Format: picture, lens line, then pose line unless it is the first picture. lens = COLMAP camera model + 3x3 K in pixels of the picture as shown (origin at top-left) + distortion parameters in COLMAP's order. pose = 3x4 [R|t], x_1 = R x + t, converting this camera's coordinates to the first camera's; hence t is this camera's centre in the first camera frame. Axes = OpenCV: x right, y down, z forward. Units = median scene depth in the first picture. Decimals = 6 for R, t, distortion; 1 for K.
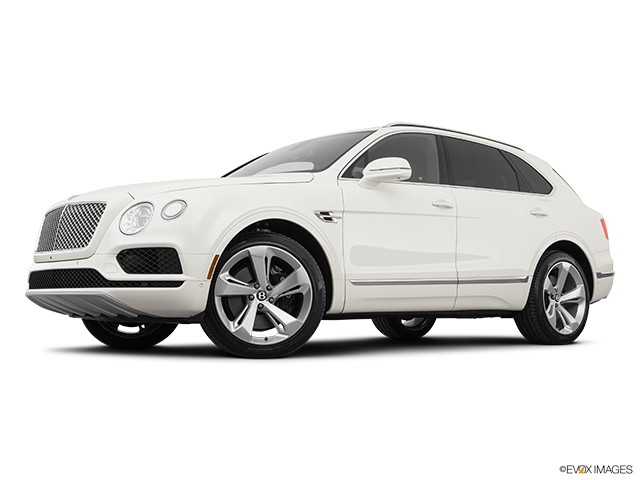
lens RADIAL K [[847.8, 0, 317.5], [0, 847.8, 240.0], [0, 0, 1]] dist [-0.017451, 0.000000]
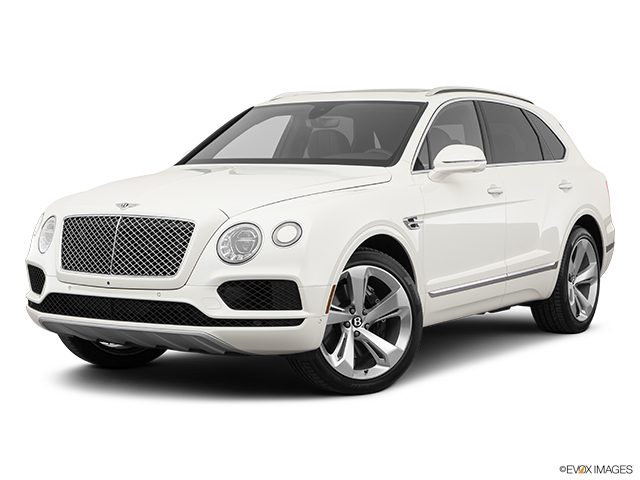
lens RADIAL K [[1237.4, 0, 324.3], [0, 1237.4, 239.0], [0, 0, 1]] dist [-0.037887, 0.000000]
pose [[0.955632, -0.014488, 0.294208, -0.469000], [-0.023273, 0.991954, 0.124441, -0.175098], [-0.293644, -0.125767, 0.947605, -0.180213]]
